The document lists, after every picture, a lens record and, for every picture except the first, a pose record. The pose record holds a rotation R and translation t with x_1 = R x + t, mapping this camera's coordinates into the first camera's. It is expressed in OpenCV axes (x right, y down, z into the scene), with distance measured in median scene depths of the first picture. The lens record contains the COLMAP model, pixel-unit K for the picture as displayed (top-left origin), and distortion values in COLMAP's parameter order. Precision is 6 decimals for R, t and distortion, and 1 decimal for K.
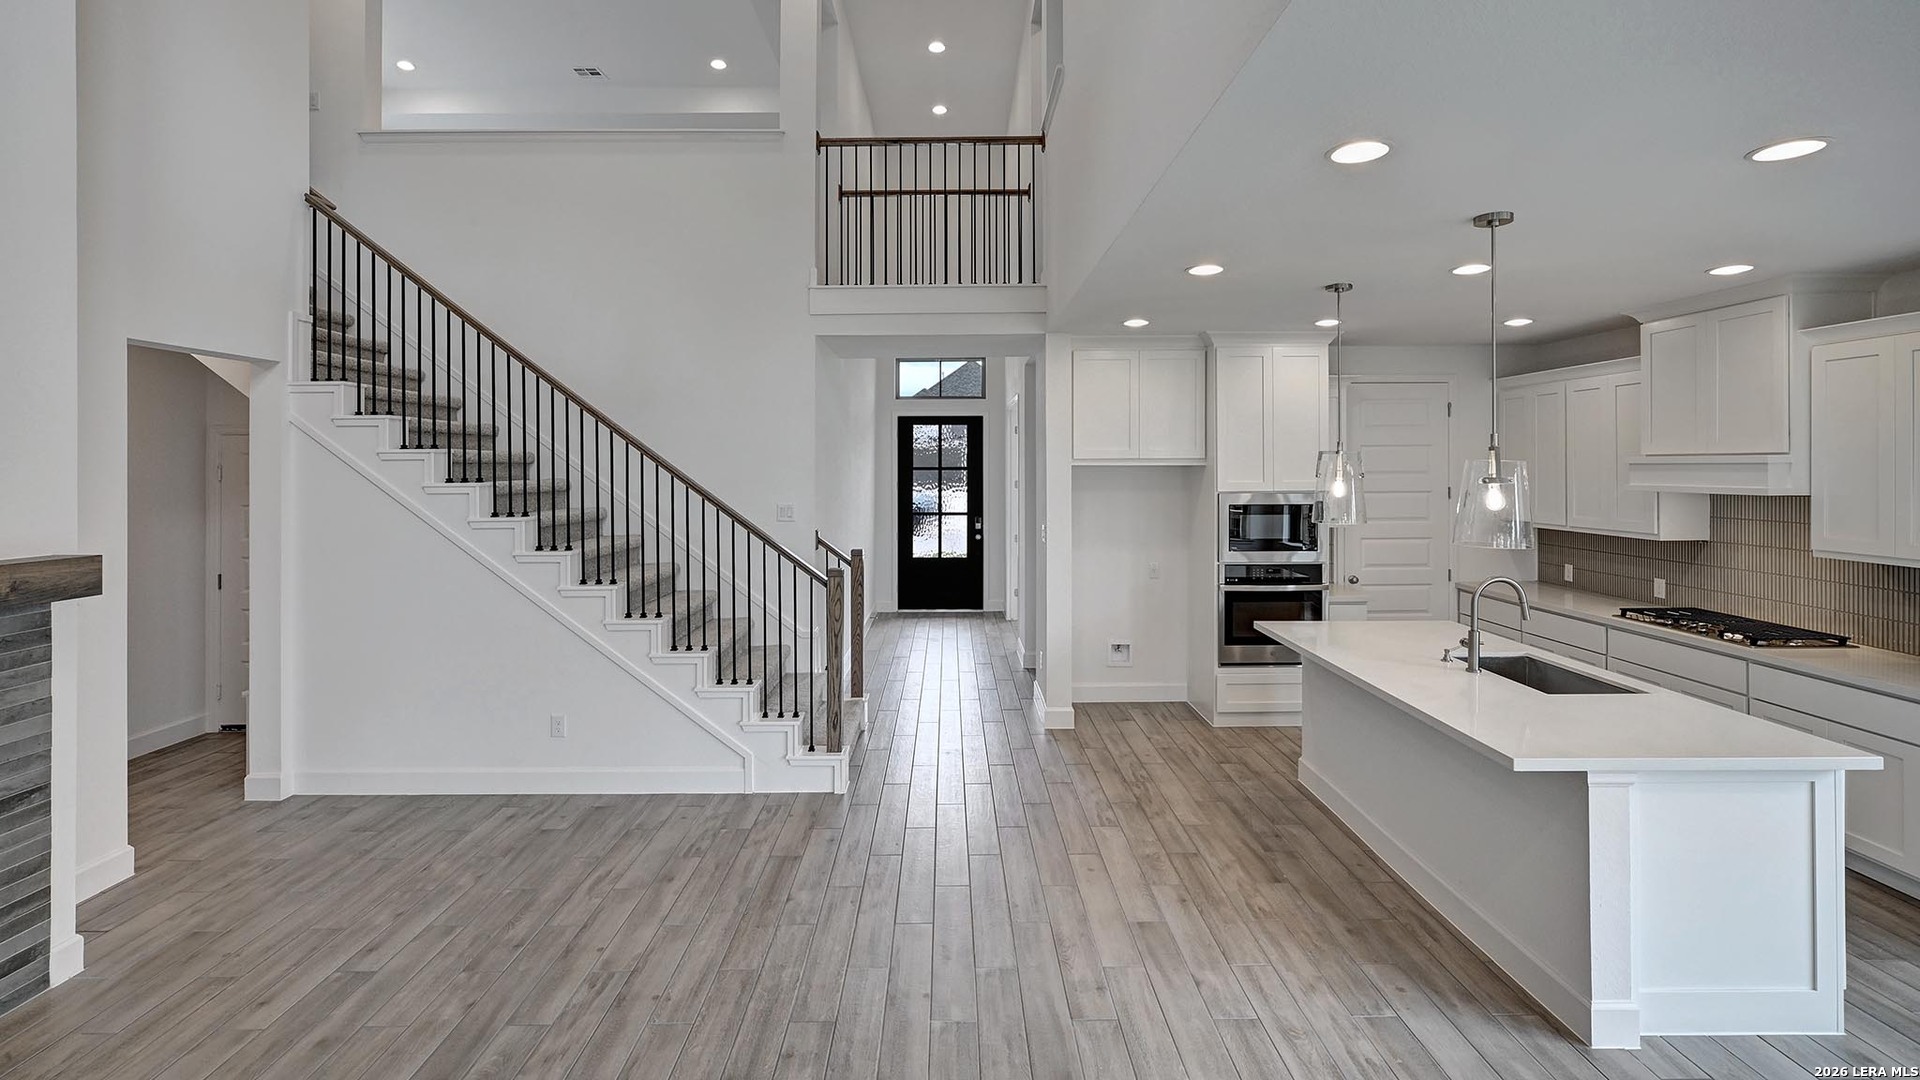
lens RADIAL K [[872.7, 0, 962.5], [0, 872.7, 470.3], [0, 0, 1]] dist [-0.025959, 0.013346]
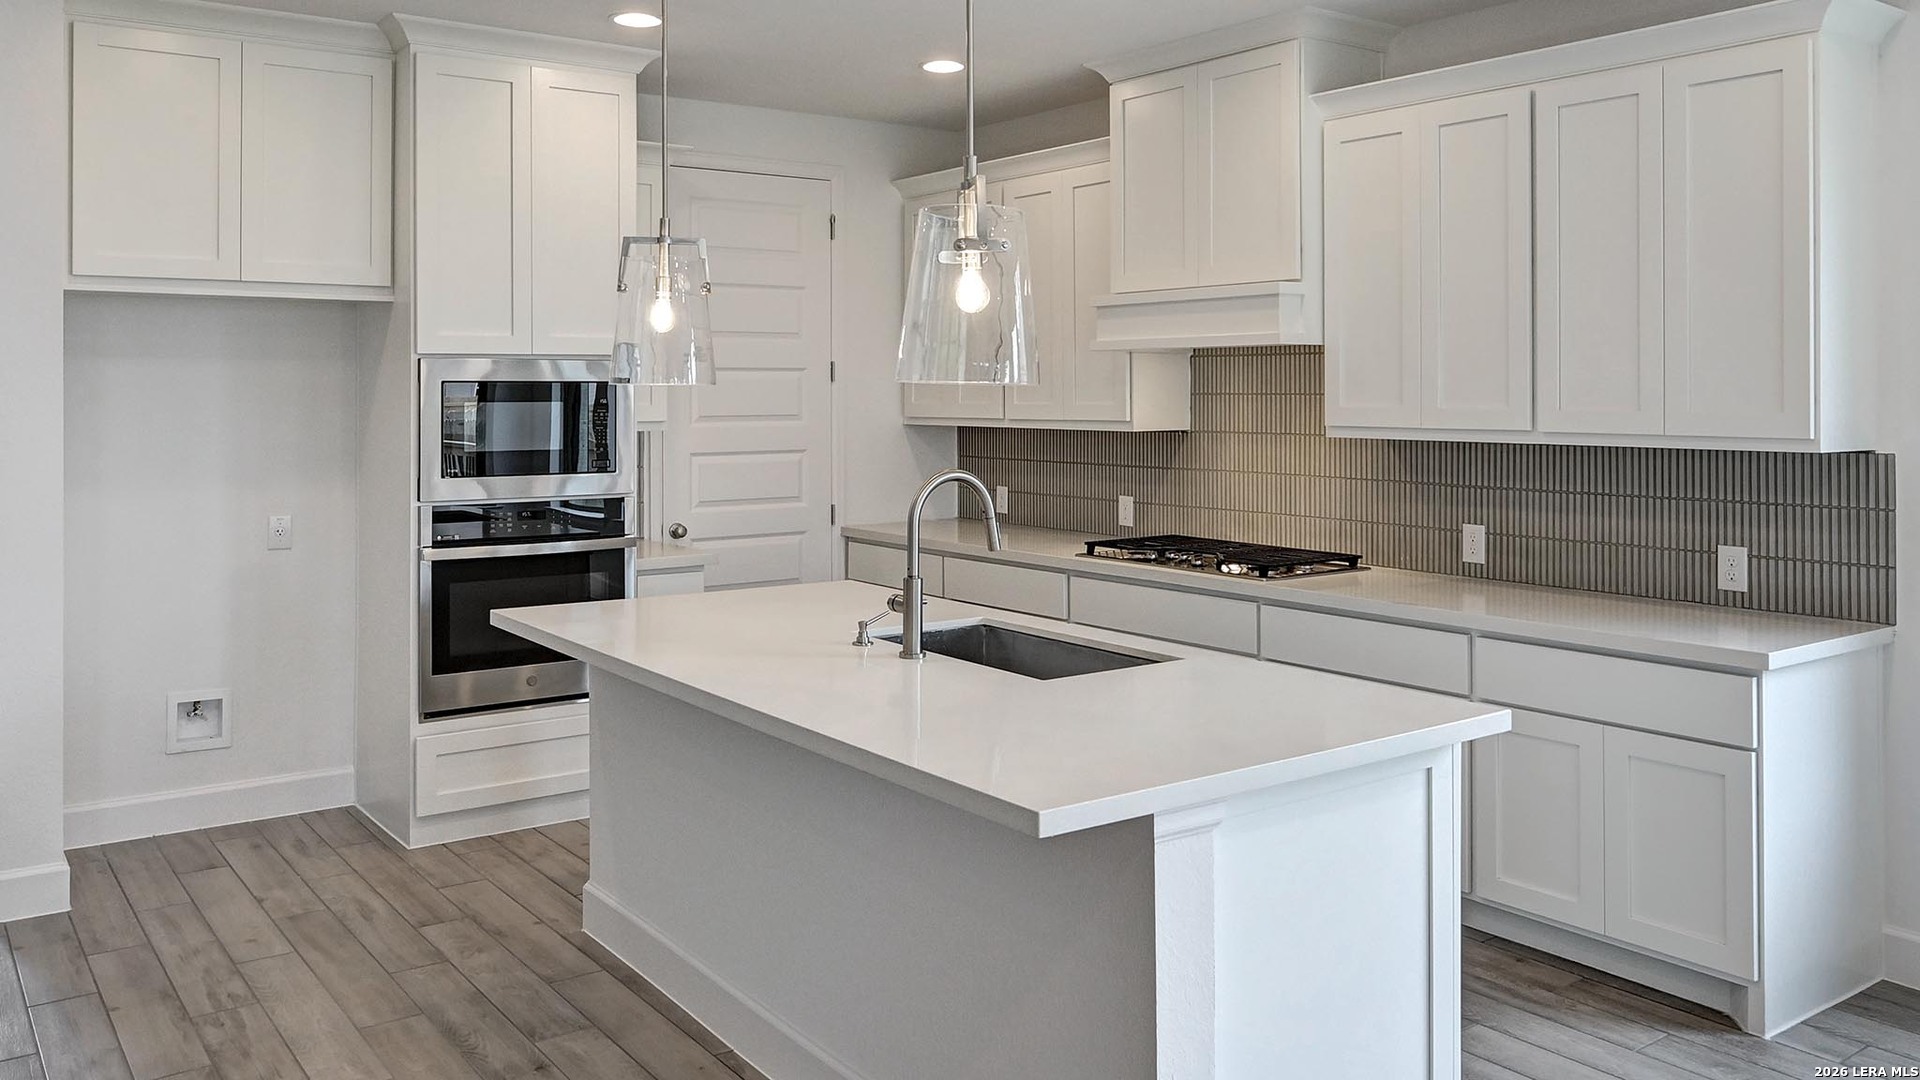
lens RADIAL K [[1481.9, 0, 953.0], [0, 1481.9, 368.4], [0, 0, 1]] dist [-0.017908, -0.001435]
pose [[0.814646, 0.009030, 0.579889, 0.070214], [0.003233, 0.999793, -0.020110, 0.056612], [-0.579950, 0.018258, 0.814447, 0.190698]]
